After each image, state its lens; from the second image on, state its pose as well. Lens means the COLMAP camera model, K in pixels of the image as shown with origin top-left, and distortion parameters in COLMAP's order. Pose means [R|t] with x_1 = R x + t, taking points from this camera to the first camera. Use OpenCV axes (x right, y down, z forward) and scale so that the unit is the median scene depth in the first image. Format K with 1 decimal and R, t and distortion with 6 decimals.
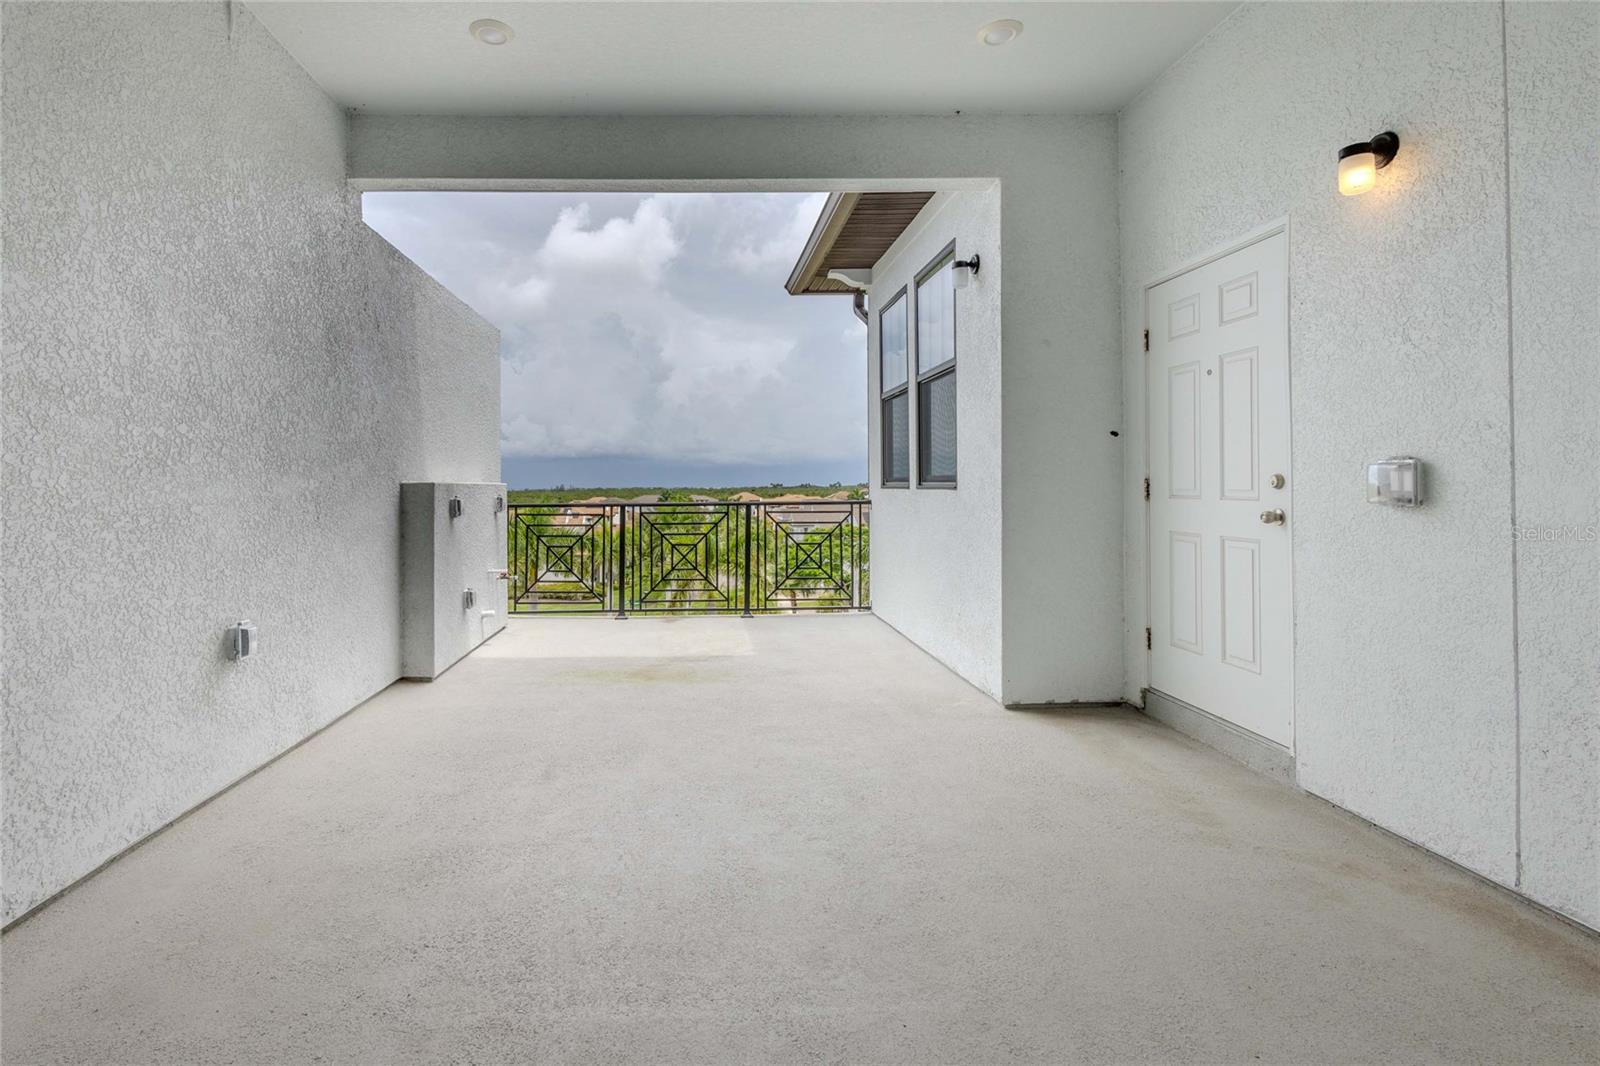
lens RADIAL K [[775.9, 0, 721.3], [0, 775.9, 476.1], [0, 0, 1]] dist [0.010962, 0.000398]
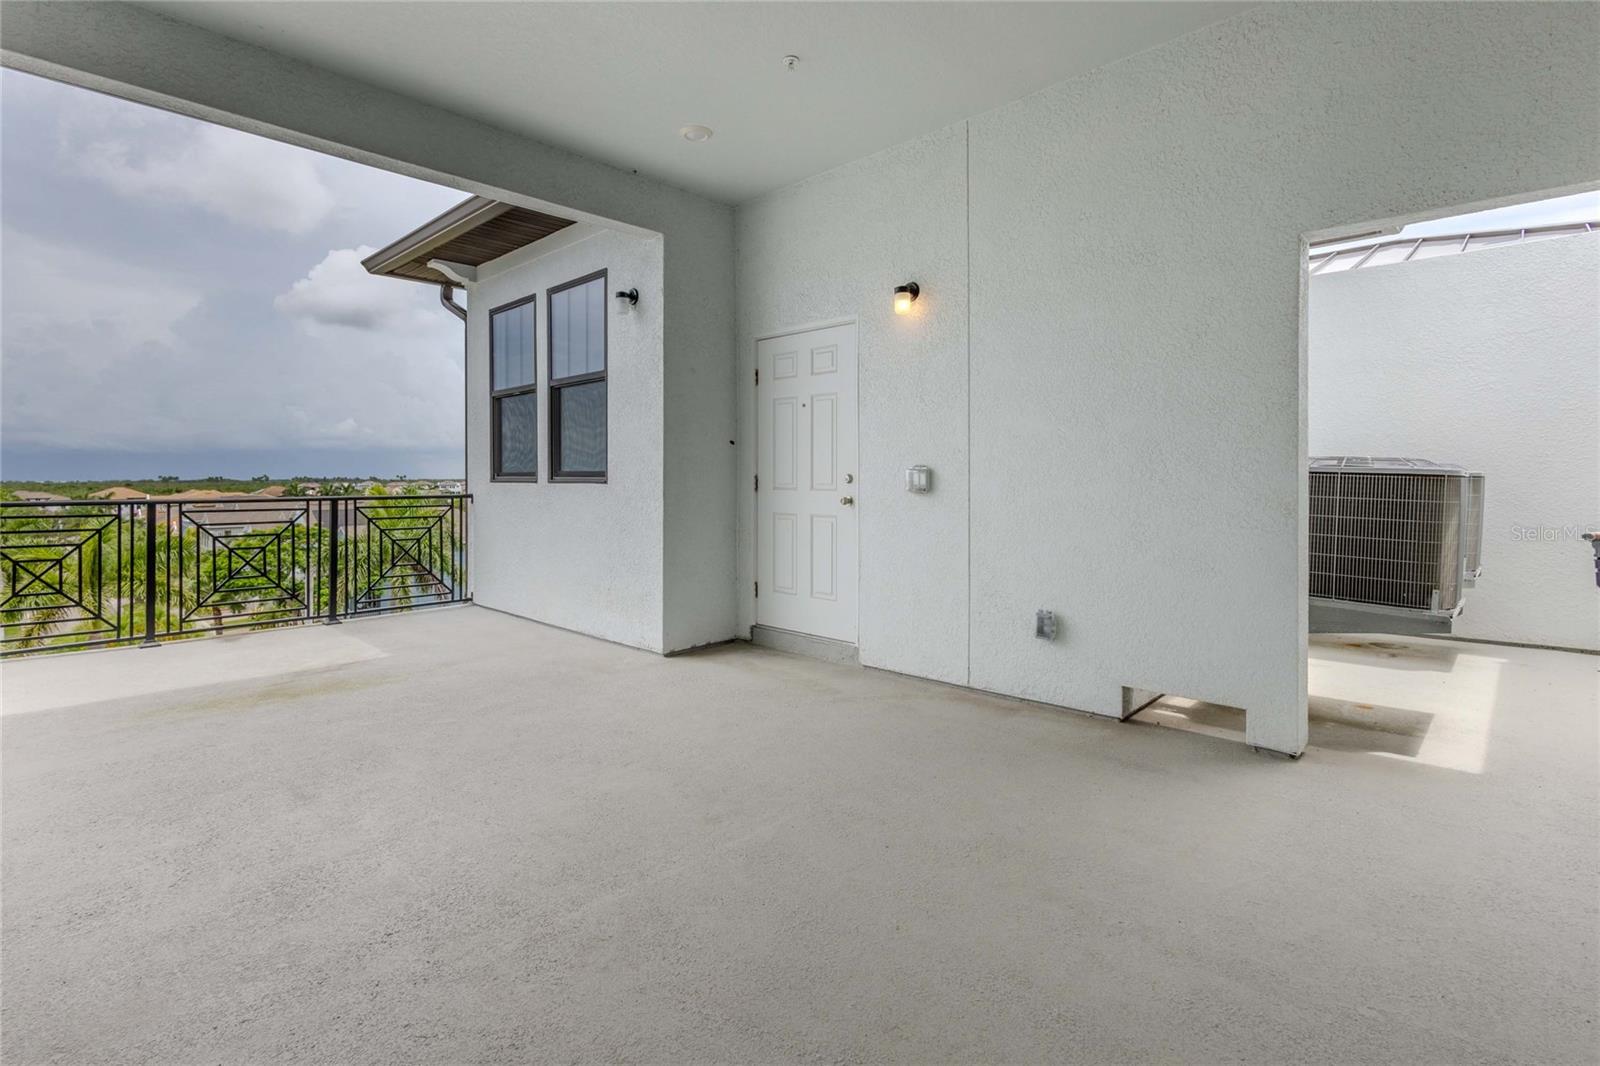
lens RADIAL K [[775.9, 0, 795.9], [0, 775.9, 482.3], [0, 0, 1]] dist [0.010962, 0.000398]
pose [[0.708384, 0.002808, 0.705821, -0.376838], [-0.013488, 0.999863, 0.009559, 0.000224], [-0.705698, -0.016292, 0.708326, -0.040694]]
